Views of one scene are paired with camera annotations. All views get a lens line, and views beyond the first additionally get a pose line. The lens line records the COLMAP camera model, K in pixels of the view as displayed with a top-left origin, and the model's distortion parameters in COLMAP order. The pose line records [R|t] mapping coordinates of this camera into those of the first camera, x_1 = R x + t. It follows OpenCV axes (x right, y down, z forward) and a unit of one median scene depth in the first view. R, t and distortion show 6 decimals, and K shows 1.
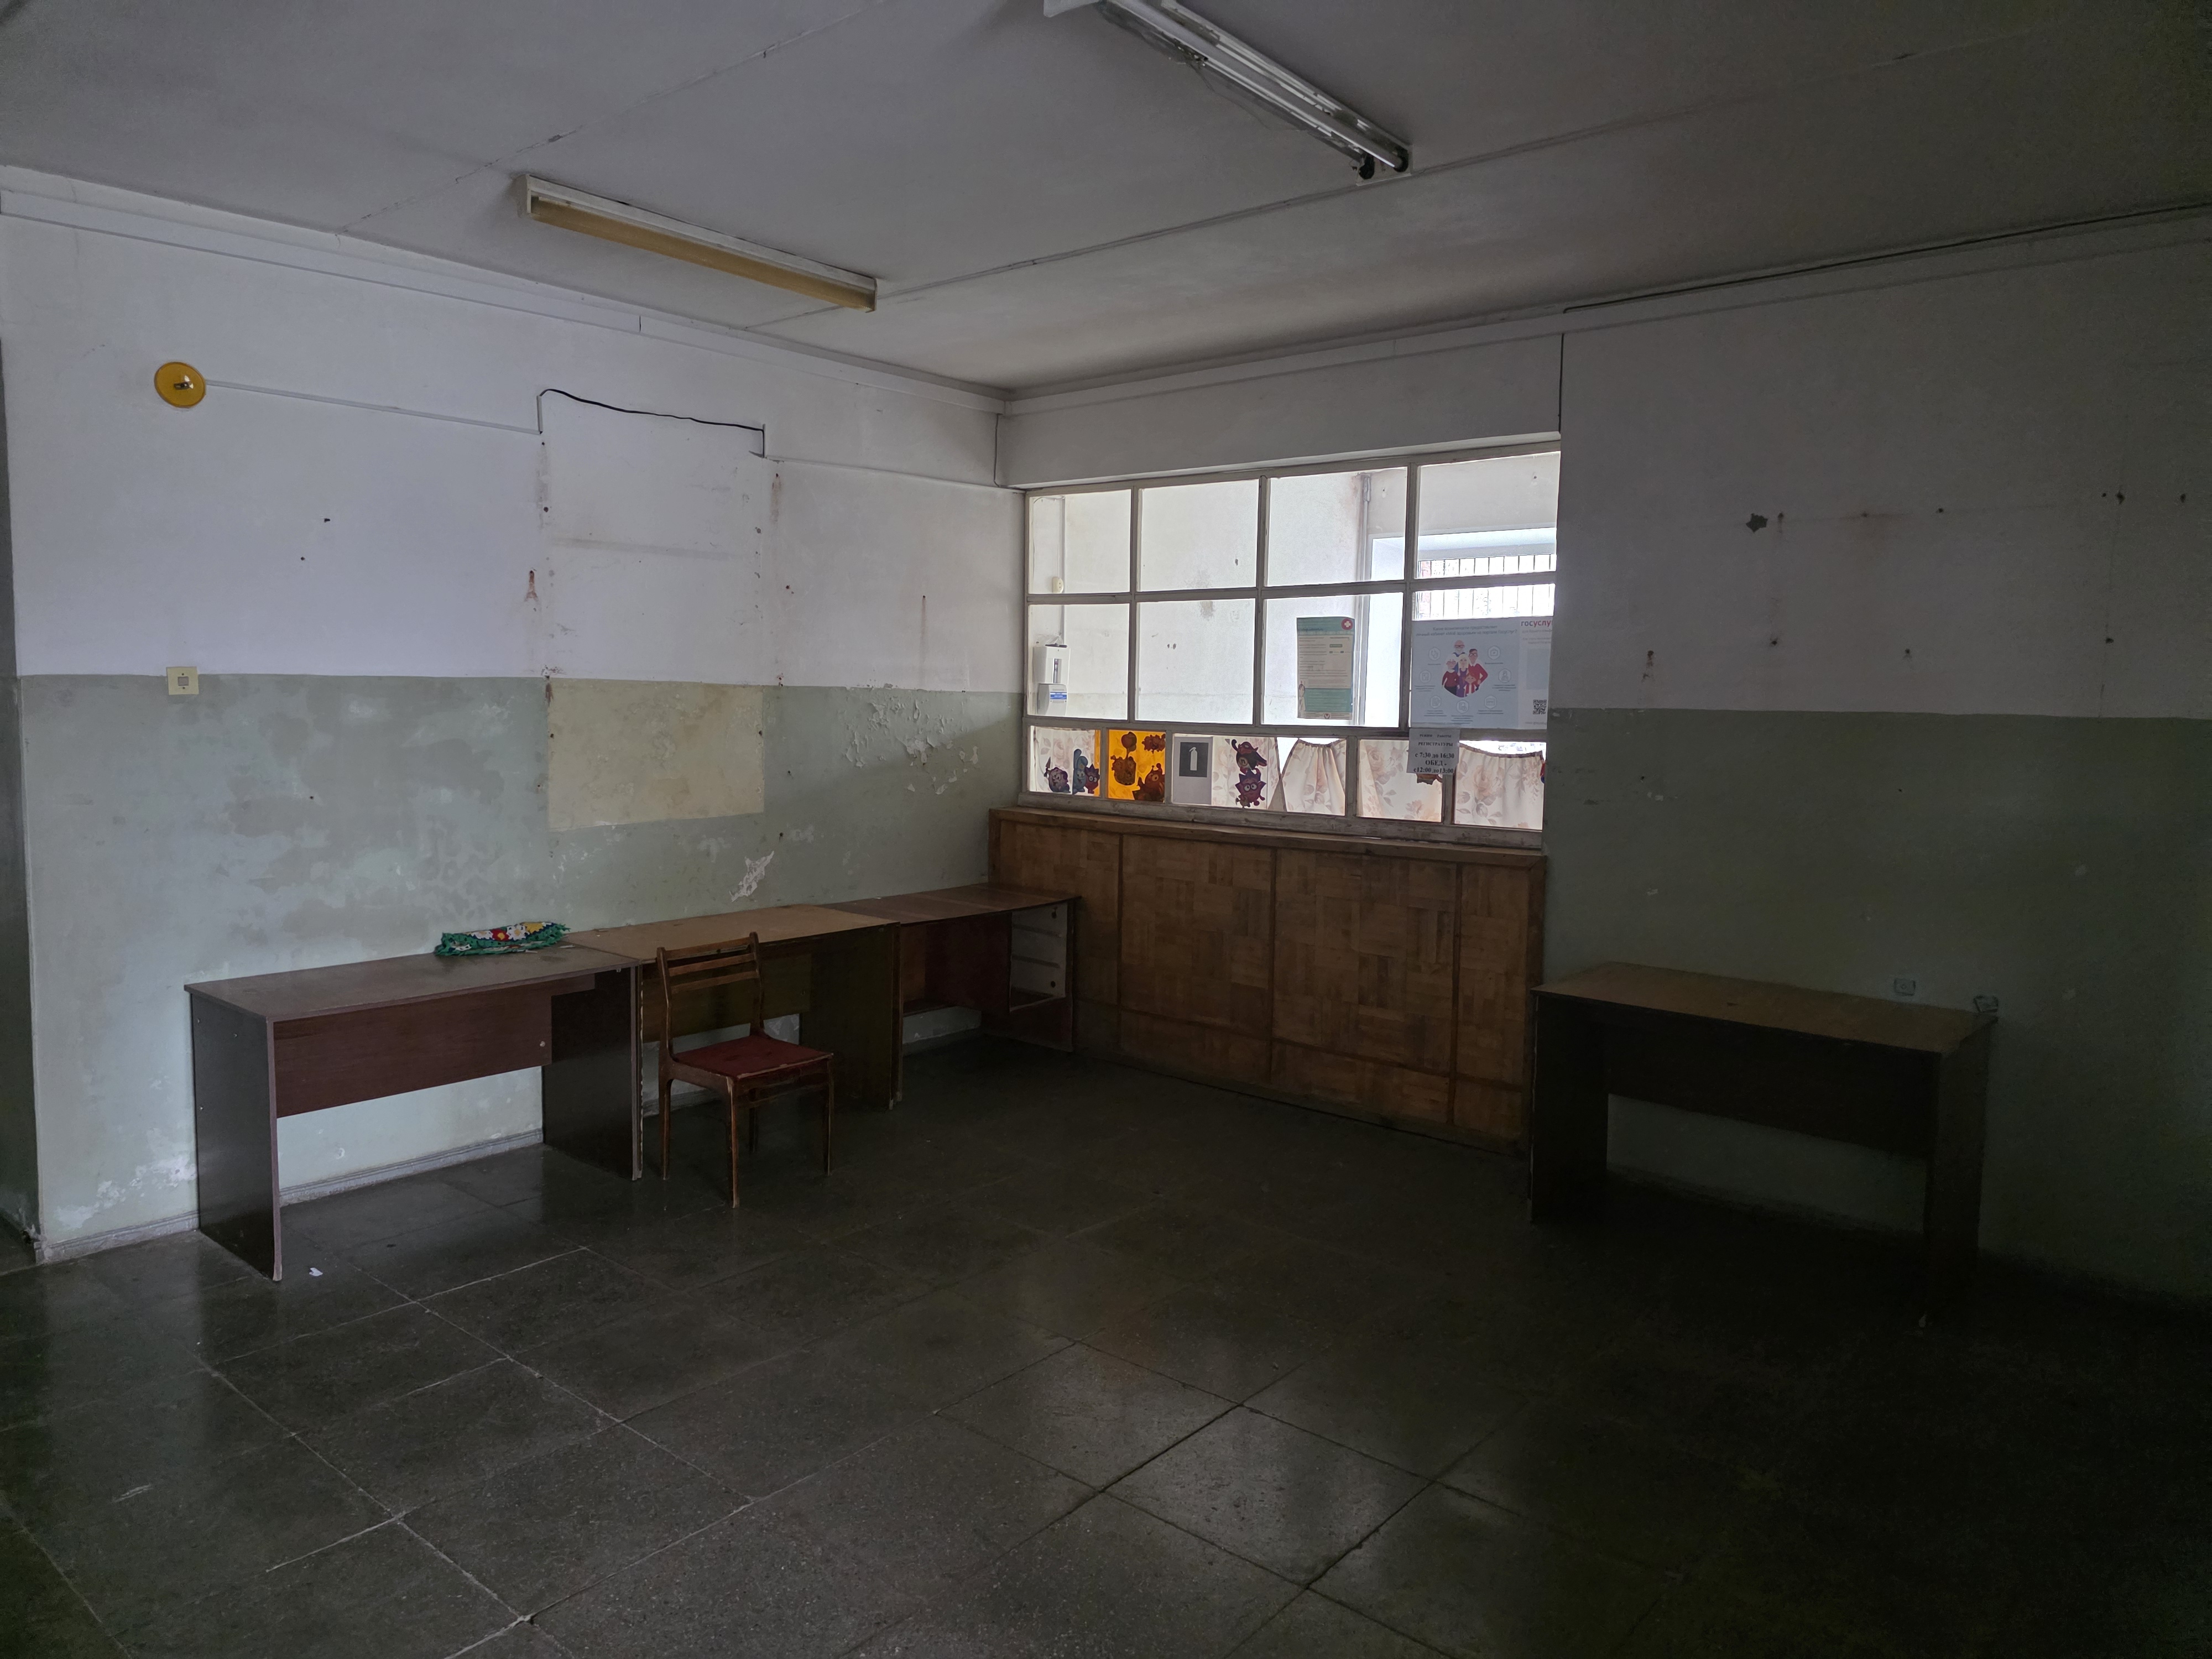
lens RADIAL K [[1481.8, 0, 1096.8], [0, 1481.8, 811.6], [0, 0, 1]] dist [0.059838, -0.056228]
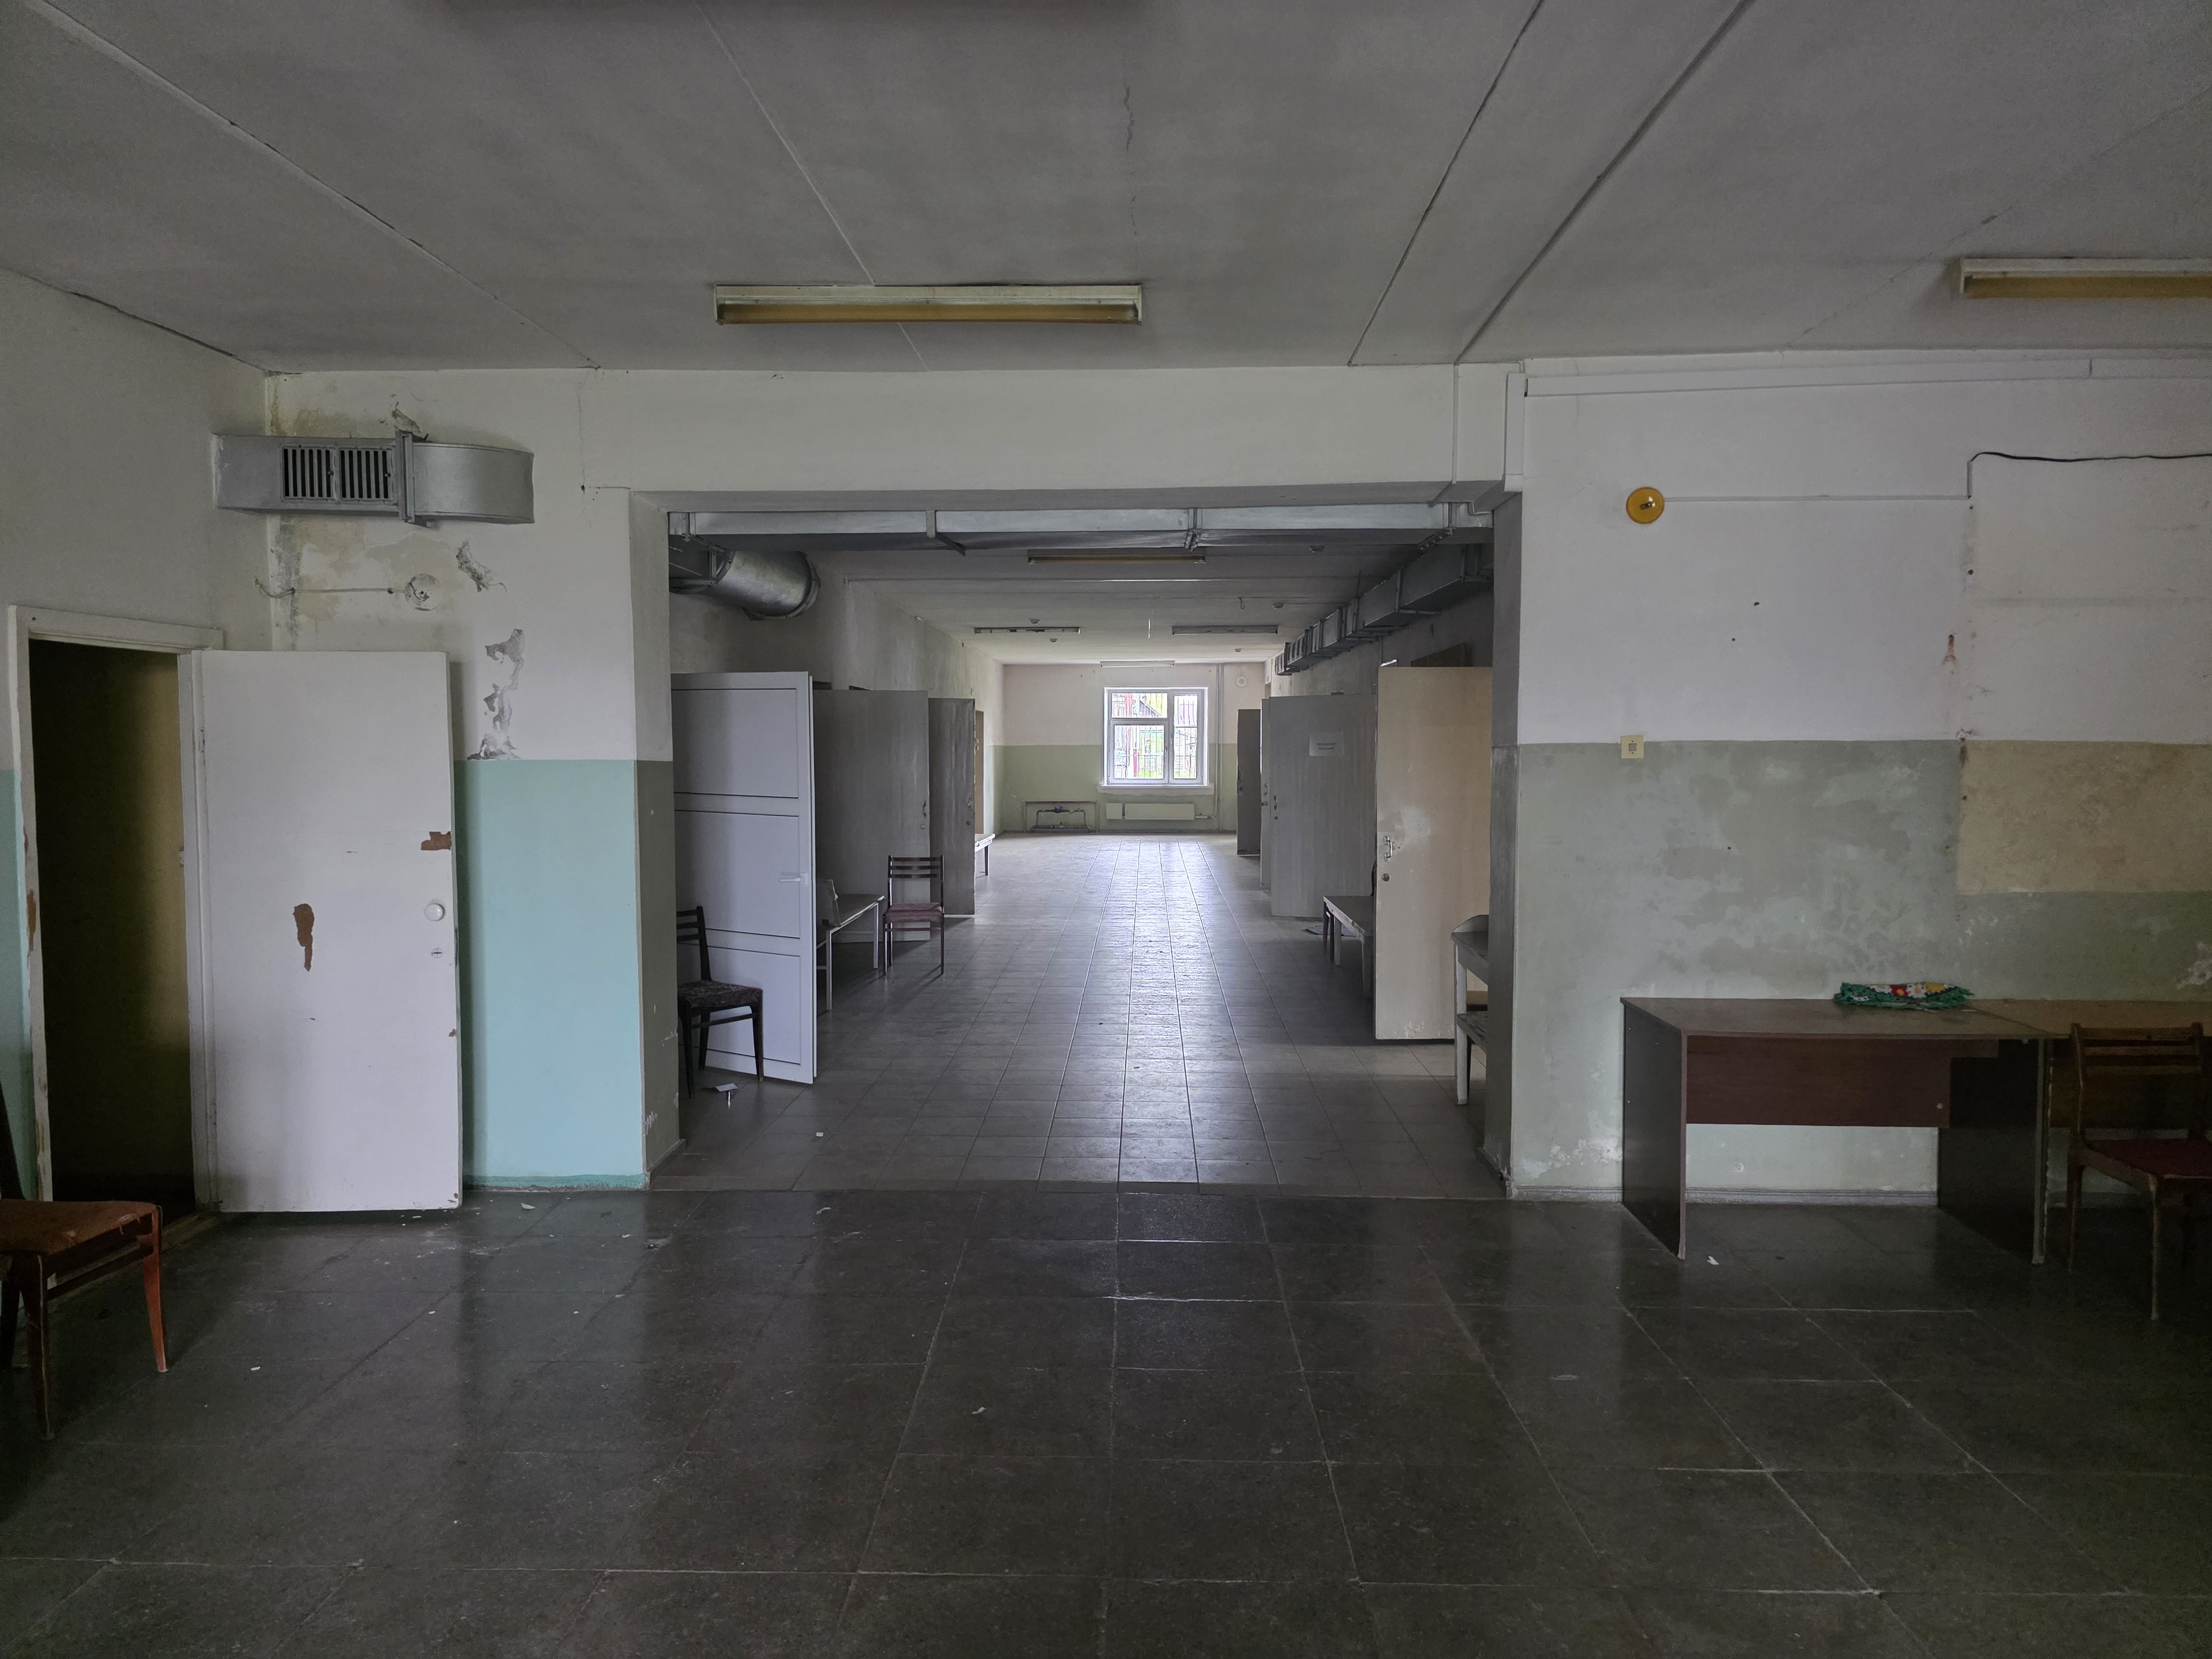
lens RADIAL K [[1481.8, 0, 1096.8], [0, 1481.8, 811.6], [0, 0, 1]] dist [0.059838, -0.056228]
pose [[0.629186, 0.023203, -0.776909, 0.053990], [-0.059015, 0.998095, -0.017985, 0.011409], [0.775011, 0.057165, 0.629356, -0.085453]]
